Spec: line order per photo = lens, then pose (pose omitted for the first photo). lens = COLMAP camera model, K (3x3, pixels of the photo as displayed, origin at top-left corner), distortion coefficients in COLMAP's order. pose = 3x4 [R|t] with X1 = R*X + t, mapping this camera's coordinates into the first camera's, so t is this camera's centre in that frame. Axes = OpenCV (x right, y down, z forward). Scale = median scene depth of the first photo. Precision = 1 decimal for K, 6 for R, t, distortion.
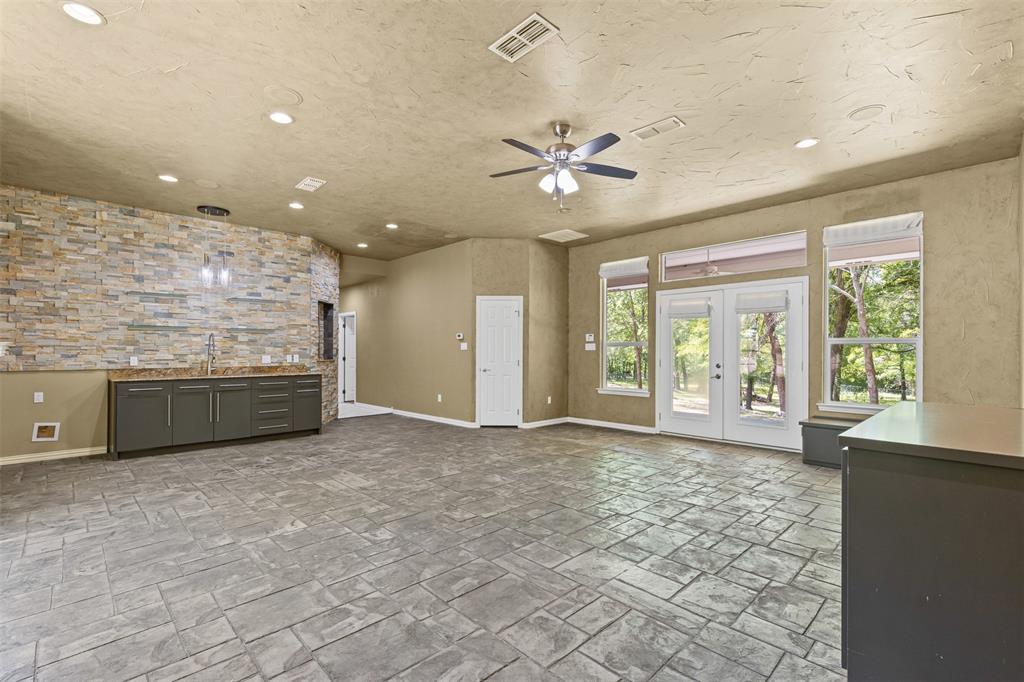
lens RADIAL K [[462.1, 0, 512.4], [0, 462.1, 347.2], [0, 0, 1]] dist [0.008008, -0.002593]
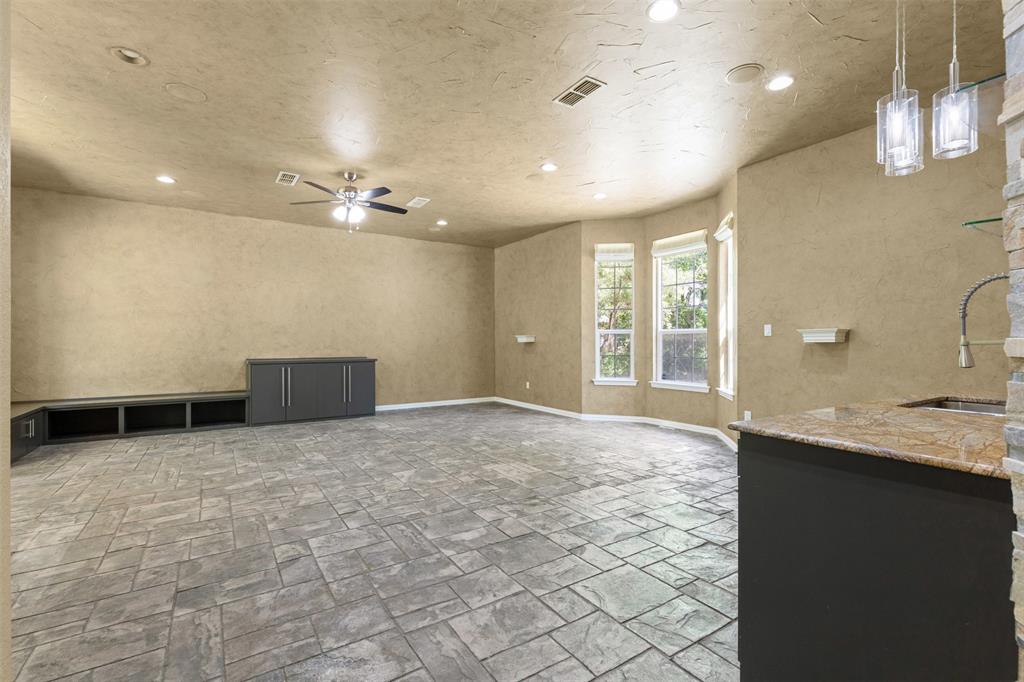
lens RADIAL K [[462.1, 0, 513.5], [0, 462.1, 341.7], [0, 0, 1]] dist [0.008008, -0.002593]
pose [[-0.981095, 0.000466, 0.193525, -0.545827], [-0.001391, 0.999954, -0.009462, 0.025906], [-0.193521, -0.009552, -0.981050, 1.950373]]
